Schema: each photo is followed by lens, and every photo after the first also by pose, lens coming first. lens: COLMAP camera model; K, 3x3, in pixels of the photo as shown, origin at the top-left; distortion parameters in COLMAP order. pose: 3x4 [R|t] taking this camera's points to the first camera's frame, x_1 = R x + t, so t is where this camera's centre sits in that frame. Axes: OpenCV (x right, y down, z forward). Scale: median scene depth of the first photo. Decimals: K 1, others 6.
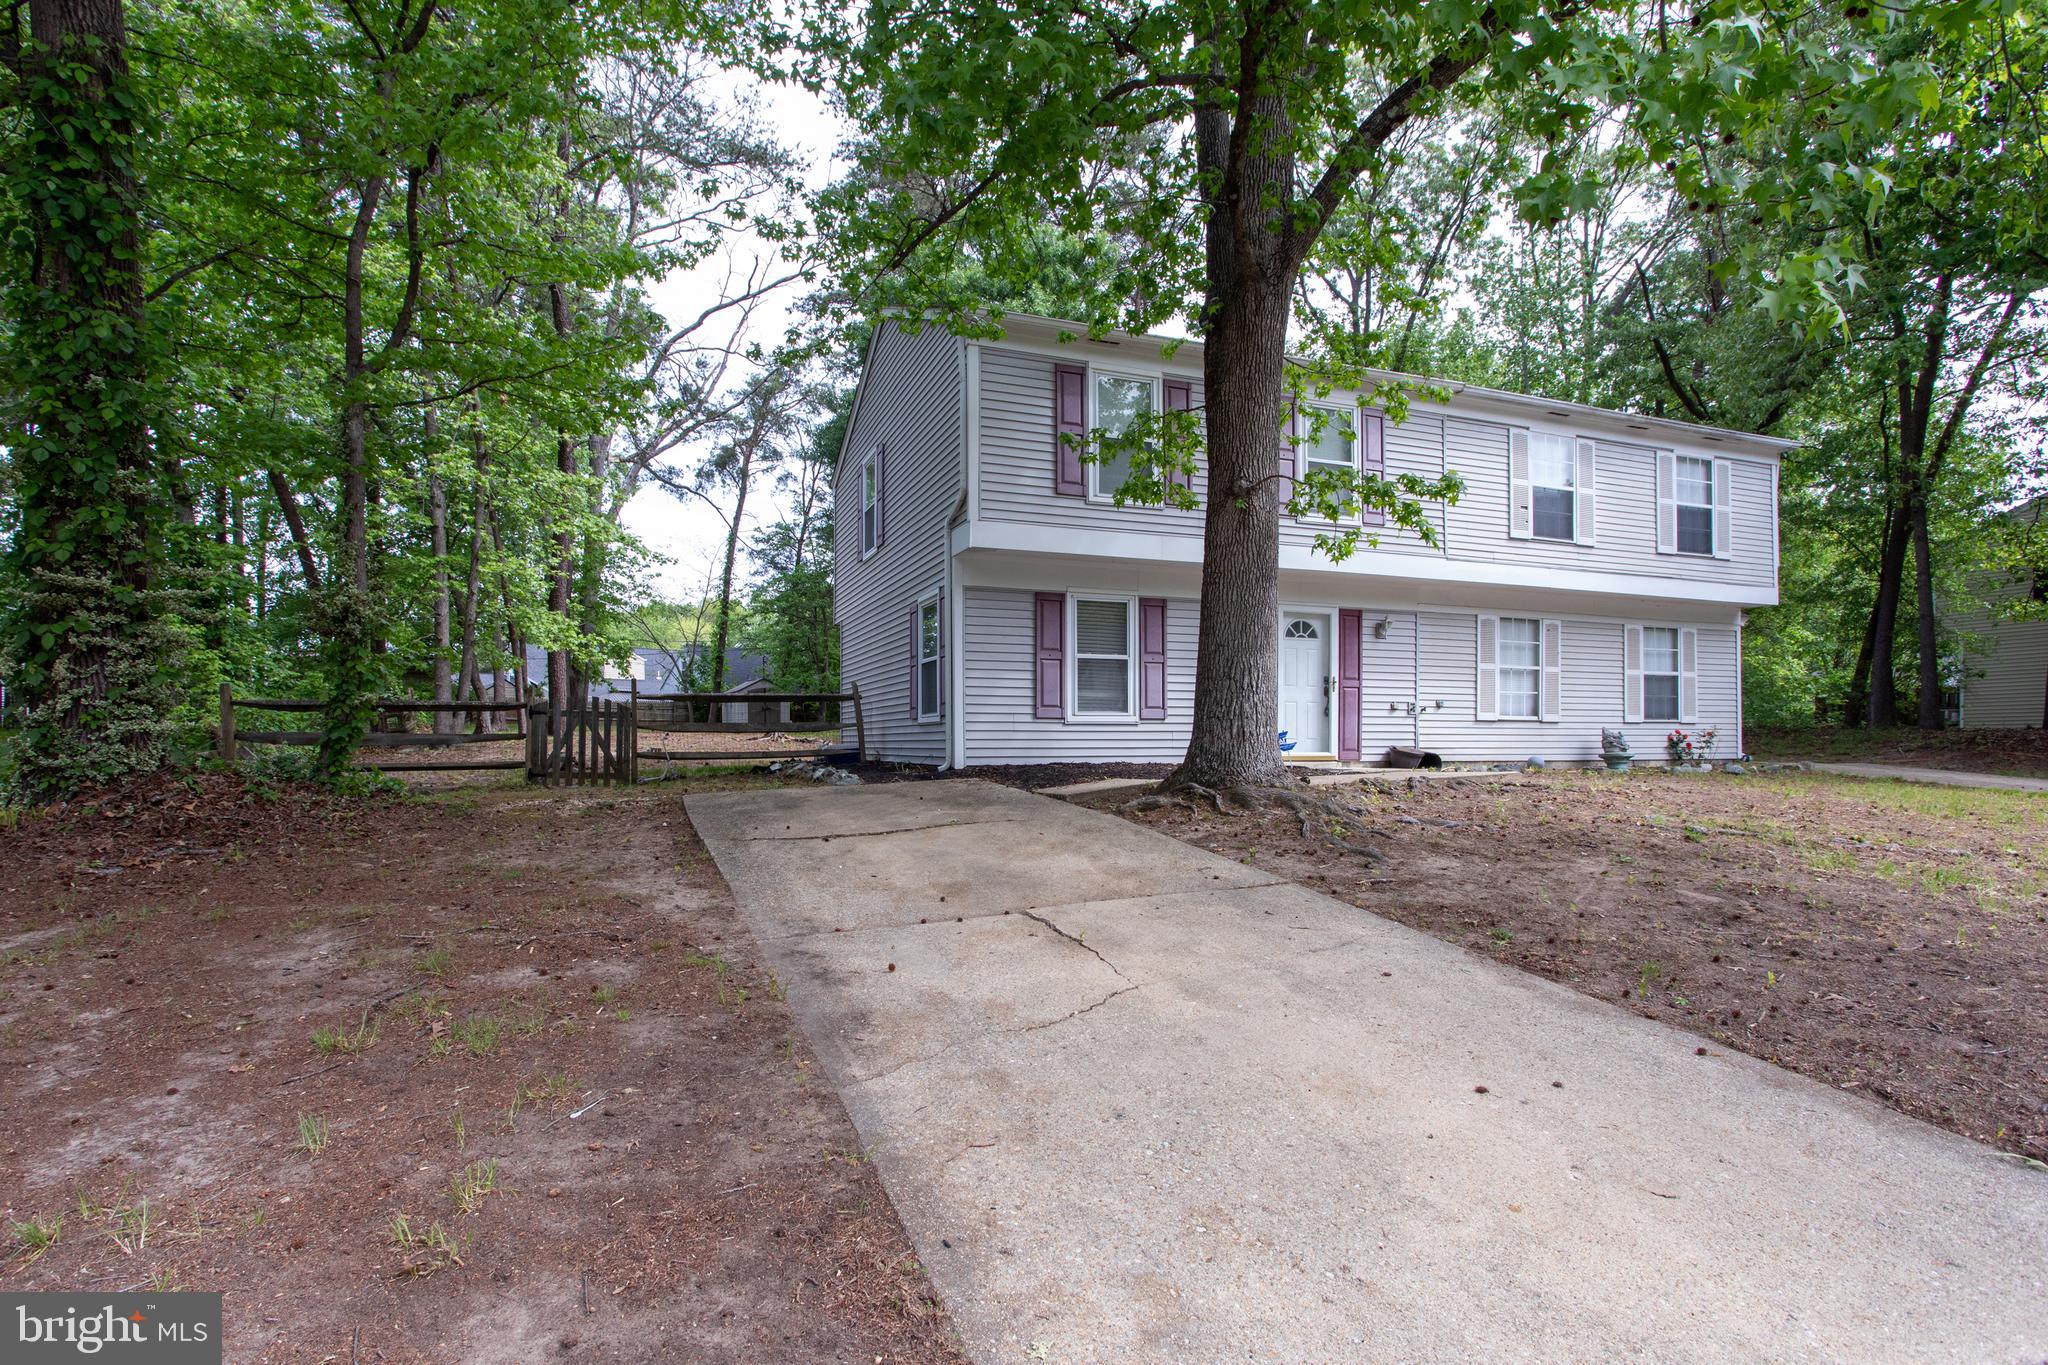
lens RADIAL K [[991.6, 0, 1023.1], [0, 991.6, 737.8], [0, 0, 1]] dist [-0.000184, 0.000873]
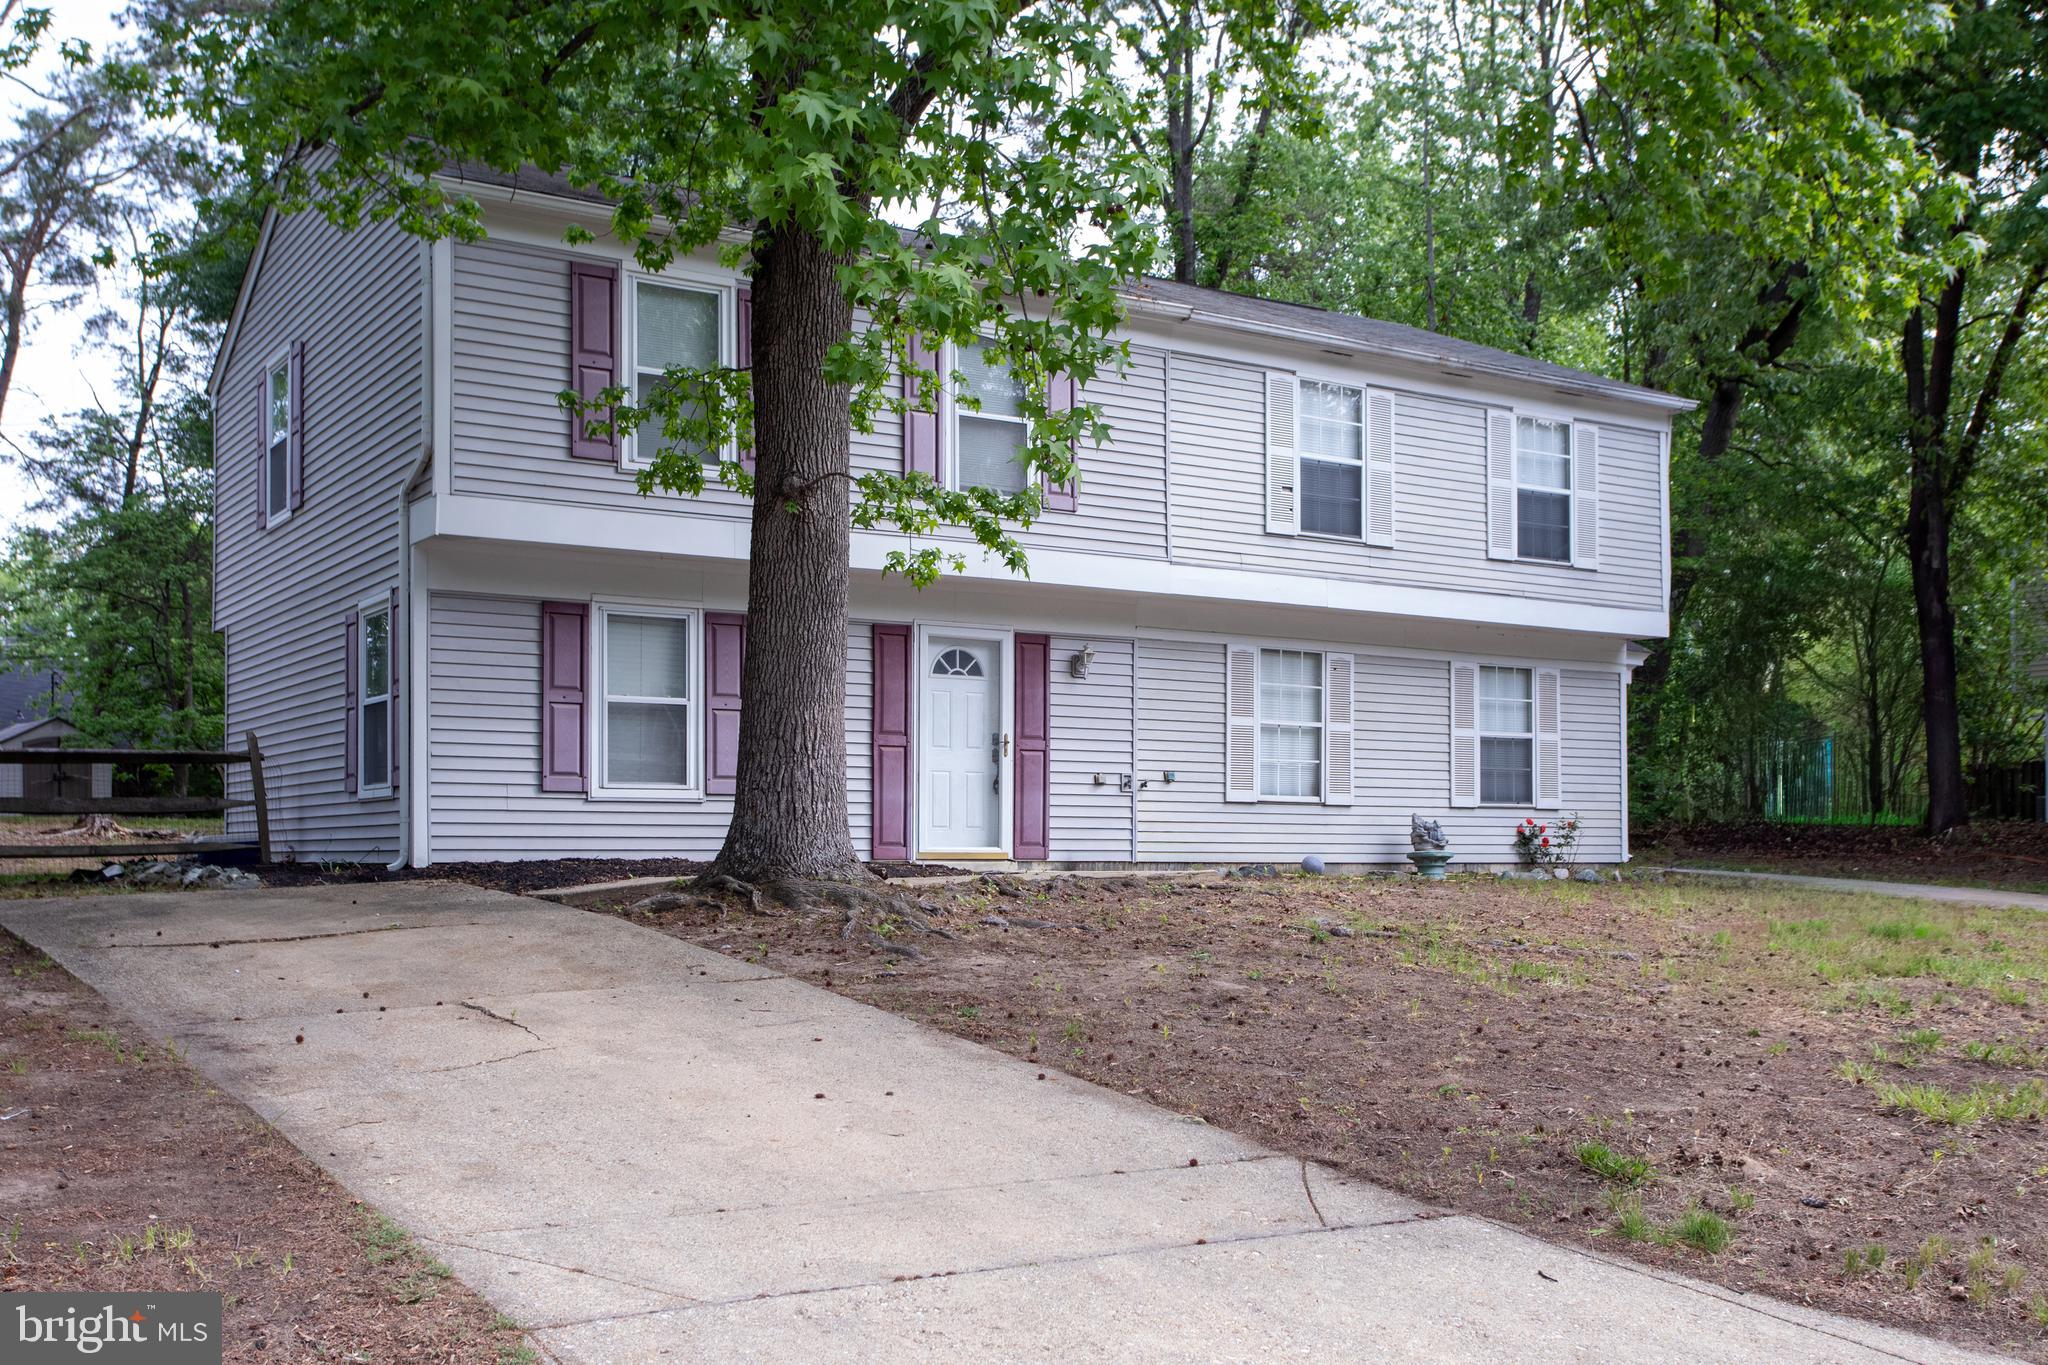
lens RADIAL K [[2006.2, 0, 985.2], [0, 2006.2, 841.8], [0, 0, 1]] dist [0.004498, 0.039038]
pose [[0.982941, 0.003230, 0.183894, 0.050313], [-0.002928, 0.999994, -0.001917, 0.013312], [-0.183899, 0.001346, 0.982944, -0.321663]]
